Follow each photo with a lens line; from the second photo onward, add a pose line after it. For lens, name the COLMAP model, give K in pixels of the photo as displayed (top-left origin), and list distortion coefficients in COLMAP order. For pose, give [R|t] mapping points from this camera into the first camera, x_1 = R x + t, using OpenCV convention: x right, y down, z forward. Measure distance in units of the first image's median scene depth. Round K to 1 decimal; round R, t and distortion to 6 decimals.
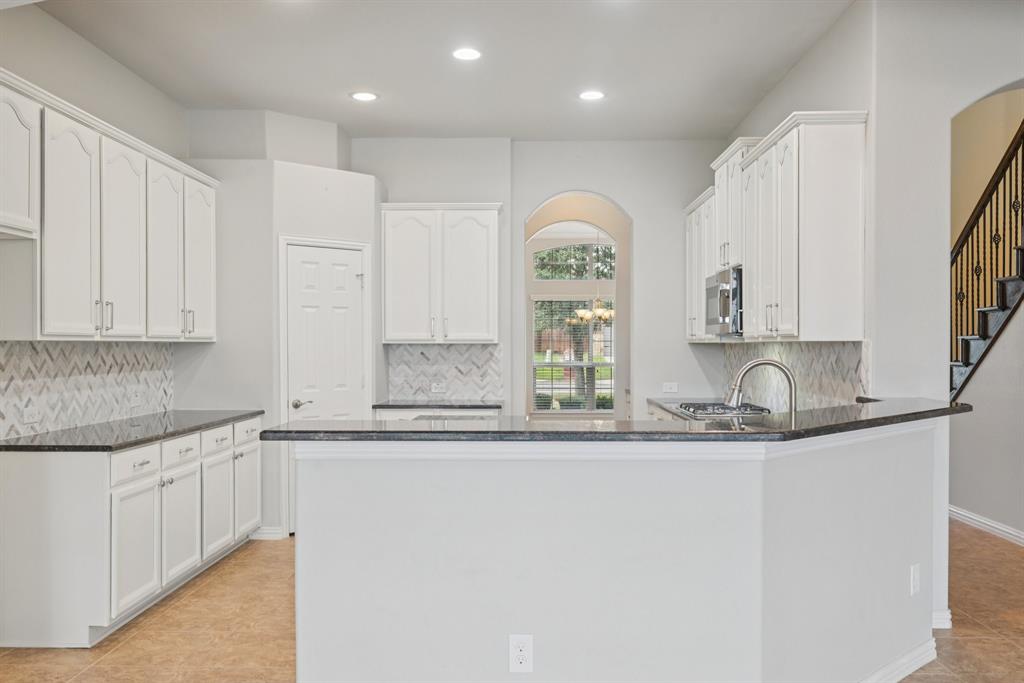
lens RADIAL K [[875.9, 0, 514.1], [0, 875.9, 347.5], [0, 0, 1]] dist [0.003319, 0.000220]
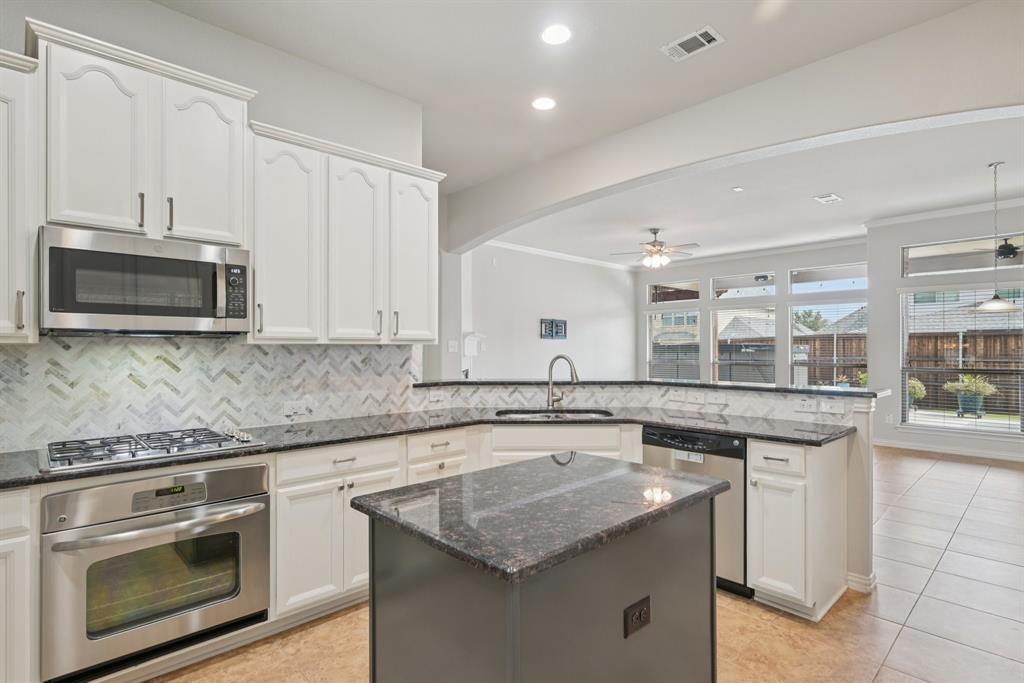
lens RADIAL K [[517.5, 0, 514.6], [0, 517.5, 347.1], [0, 0, 1]] dist [0.001733, 0.000467]
pose [[-0.708352, 0.002567, 0.705854, -0.214001], [0.003557, 0.999994, -0.000068, -0.002164], [-0.705850, 0.002462, -0.708357, 1.006044]]
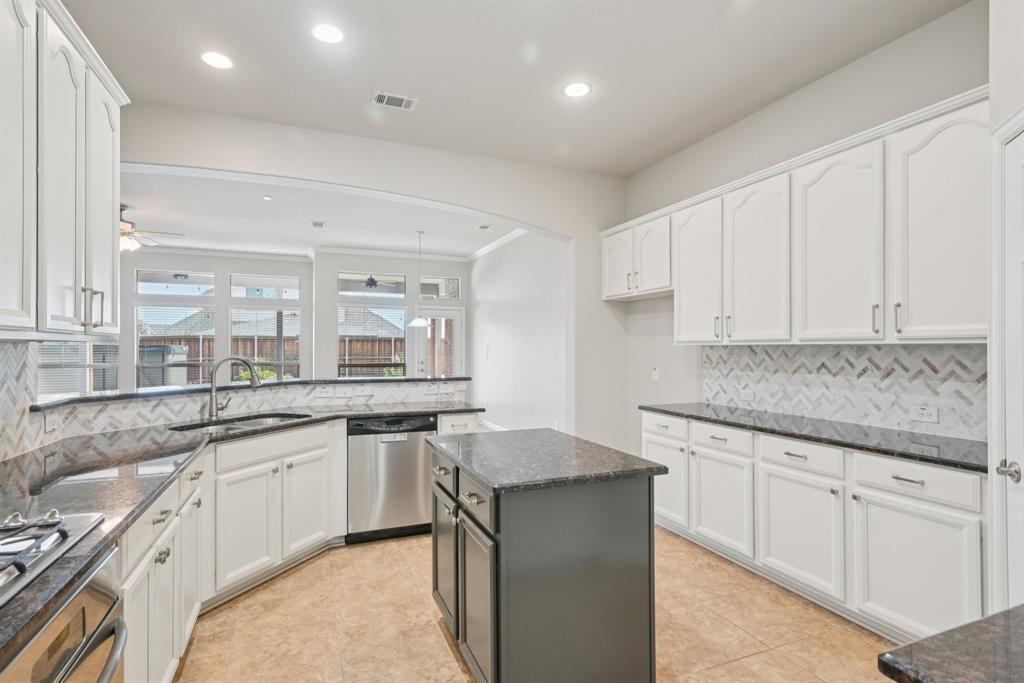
lens RADIAL K [[507.5, 0, 513.4], [0, 507.5, 346.6], [0, 0, 1]] dist [0.001127, 0.000416]
pose [[-0.913605, -0.002188, -0.406596, 0.112251], [-0.001747, 0.999997, -0.001455, -0.002535], [0.406598, -0.000619, -0.913607, 1.129400]]
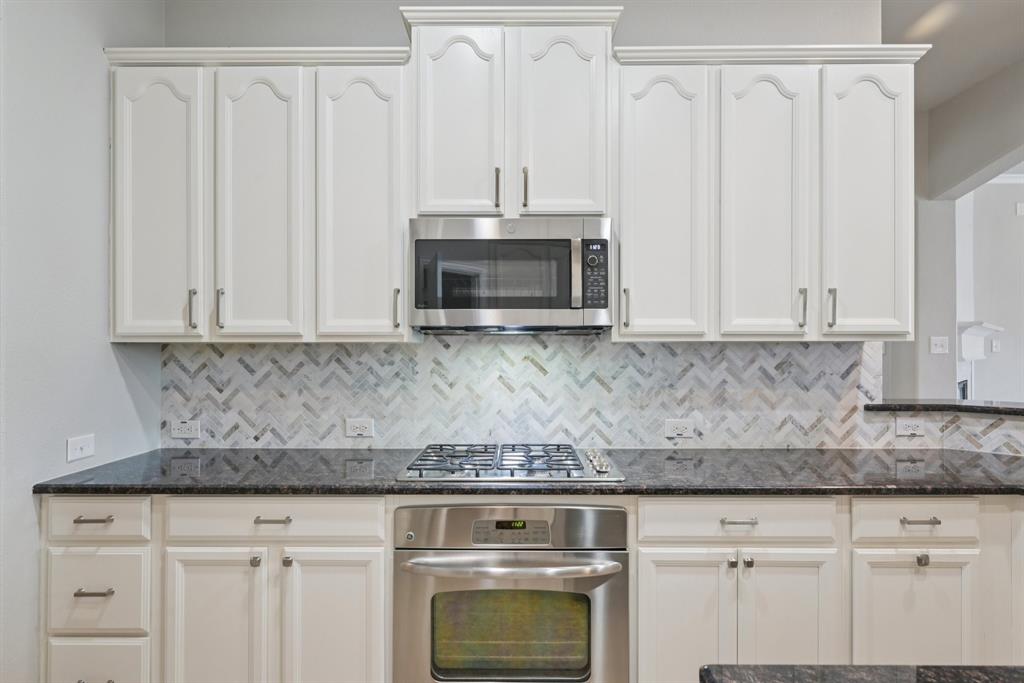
lens RADIAL K [[555.3, 0, 511.7], [0, 555.3, 346.8], [0, 0, 1]] dist [-0.001082, 0.000013]
pose [[-0.020606, 0.001730, 0.999786, -0.108823], [0.002932, 0.999994, -0.001670, -0.002040], [-0.999783, 0.002897, -0.020611, 0.931627]]
